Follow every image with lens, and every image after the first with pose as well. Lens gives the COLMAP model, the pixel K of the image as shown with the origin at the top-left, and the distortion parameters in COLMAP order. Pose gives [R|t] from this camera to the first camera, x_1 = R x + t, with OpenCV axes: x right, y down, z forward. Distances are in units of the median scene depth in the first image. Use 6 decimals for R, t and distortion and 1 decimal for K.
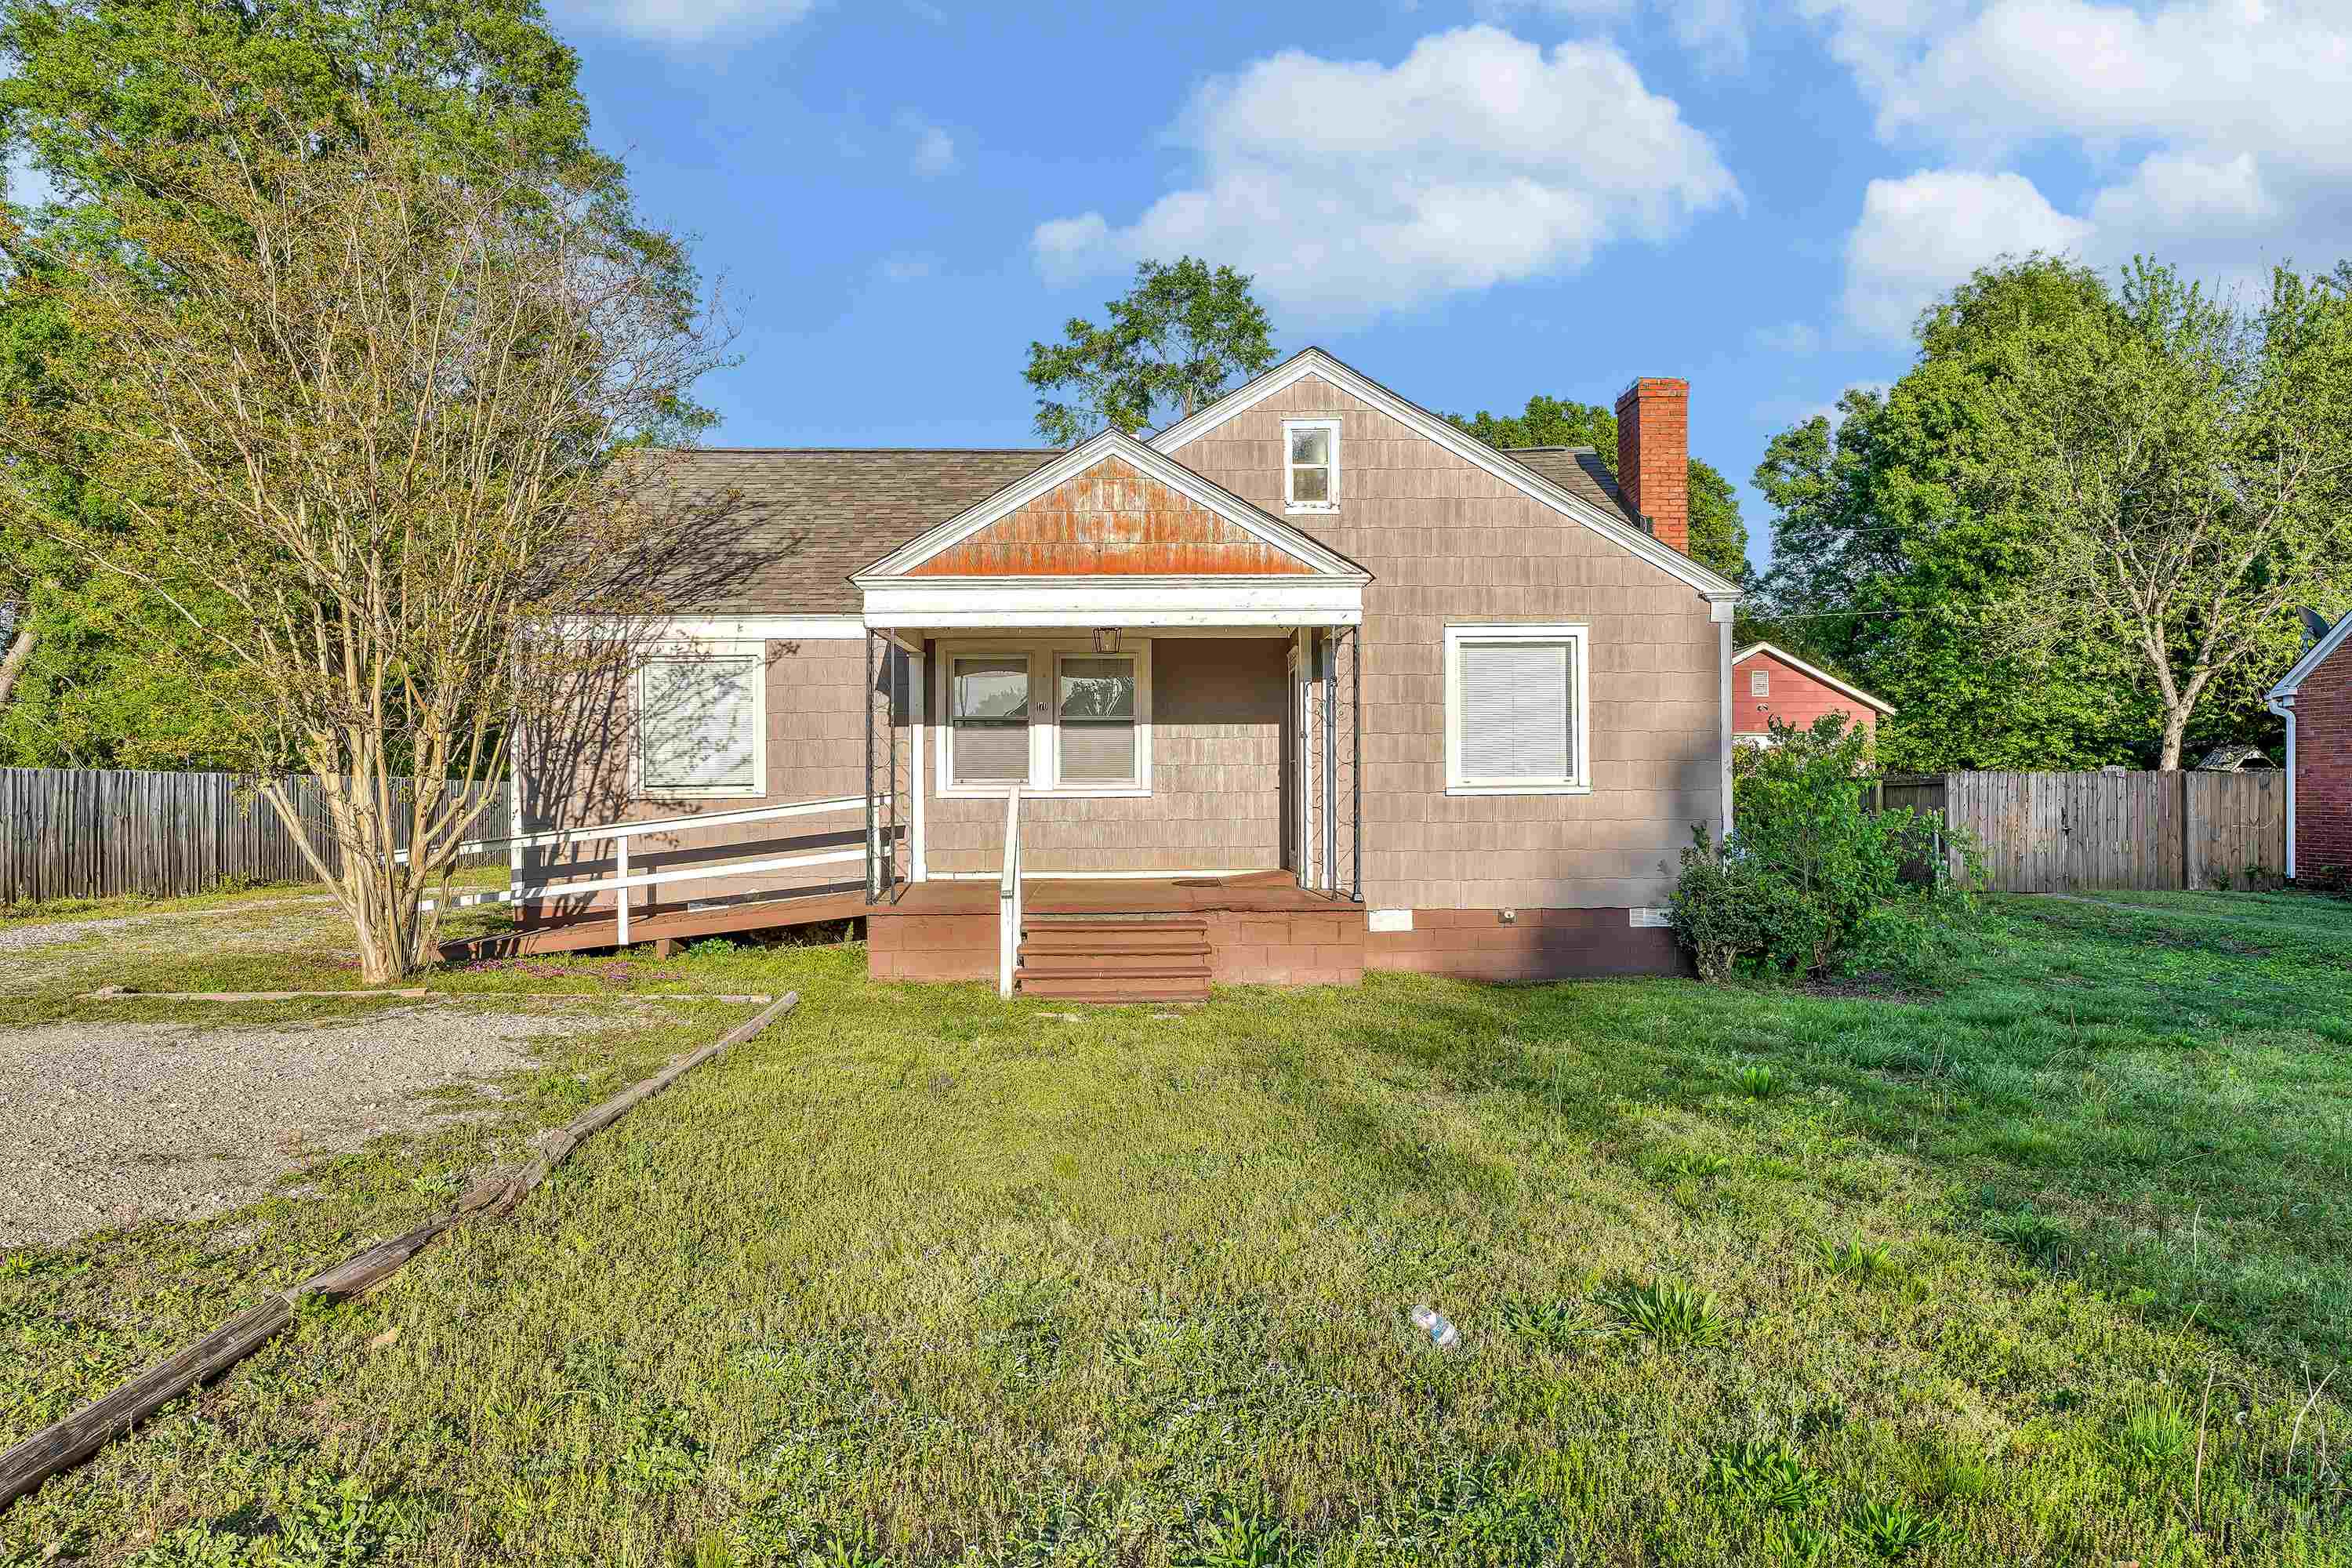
lens RADIAL K [[1751.3, 0, 1182.8], [0, 1751.3, 786.6], [0, 0, 1]] dist [-0.010671, -0.004117]
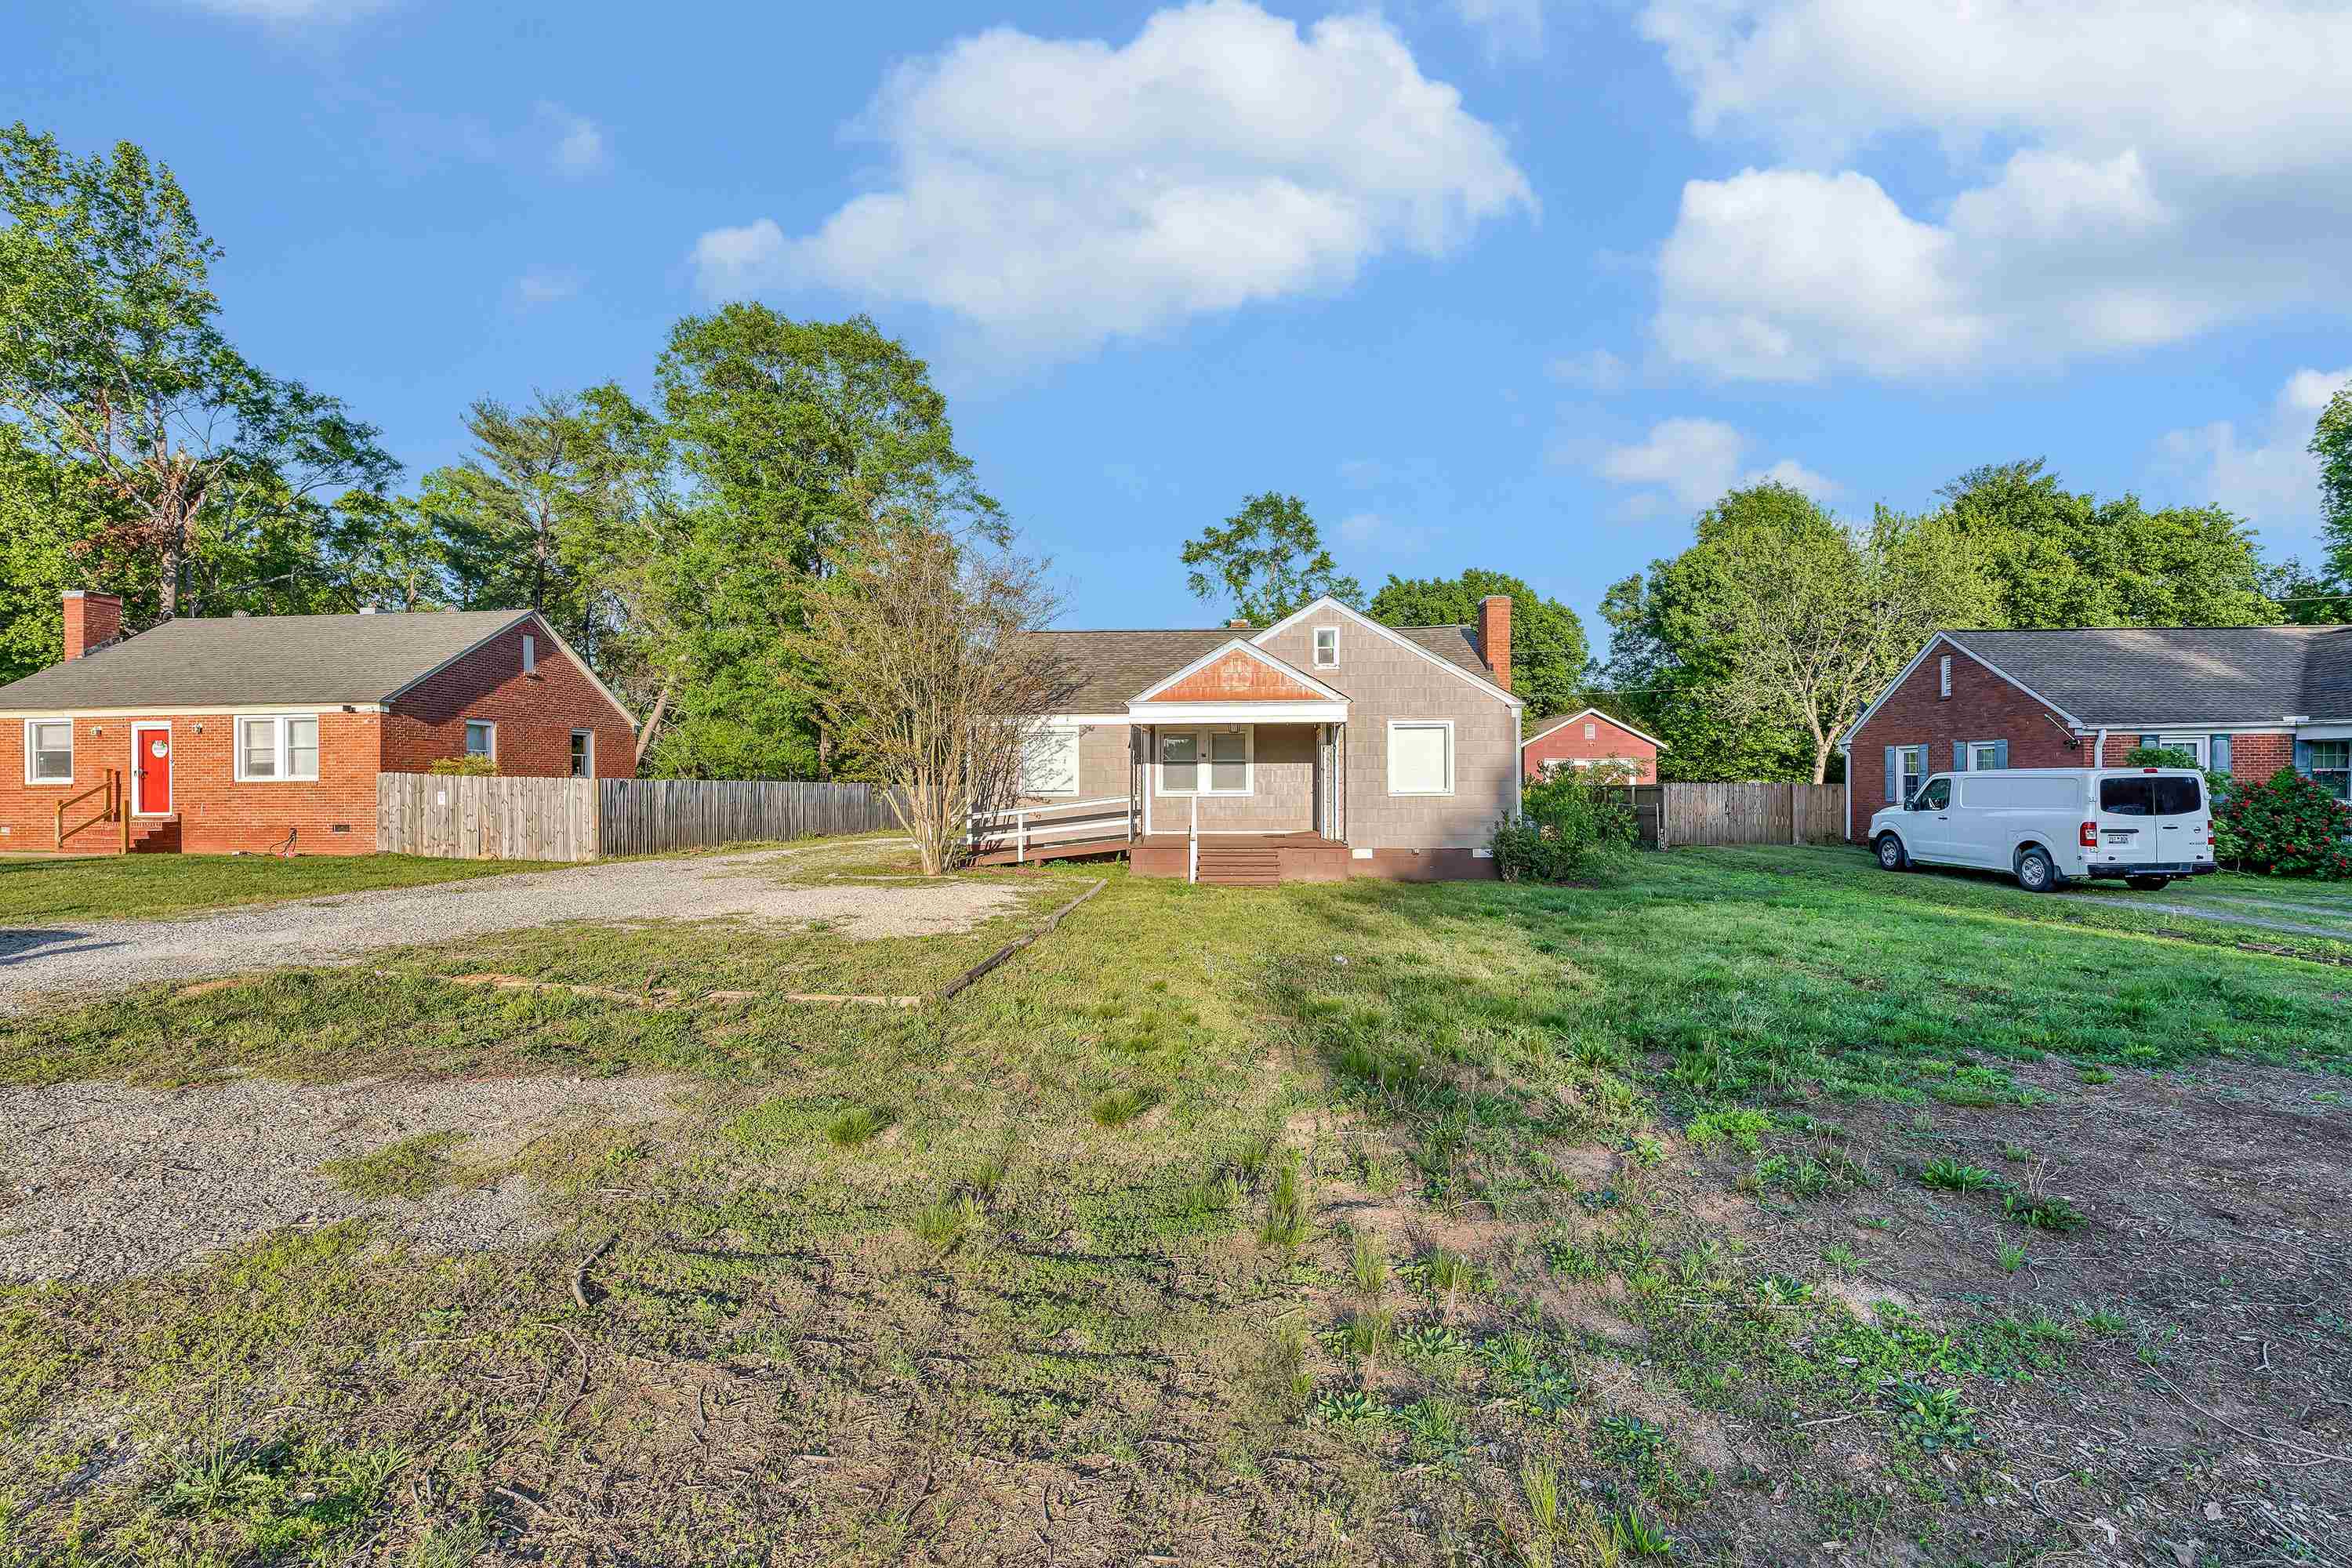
lens RADIAL K [[1036.9, 0, 1177.5], [0, 1036.9, 771.0], [0, 0, 1]] dist [-0.005131, -0.000133]
pose [[0.996162, 0.000548, -0.087532, 0.000503], [-0.001714, 0.999911, -0.013251, -0.008653], [0.087517, 0.013351, 0.996074, -0.293956]]
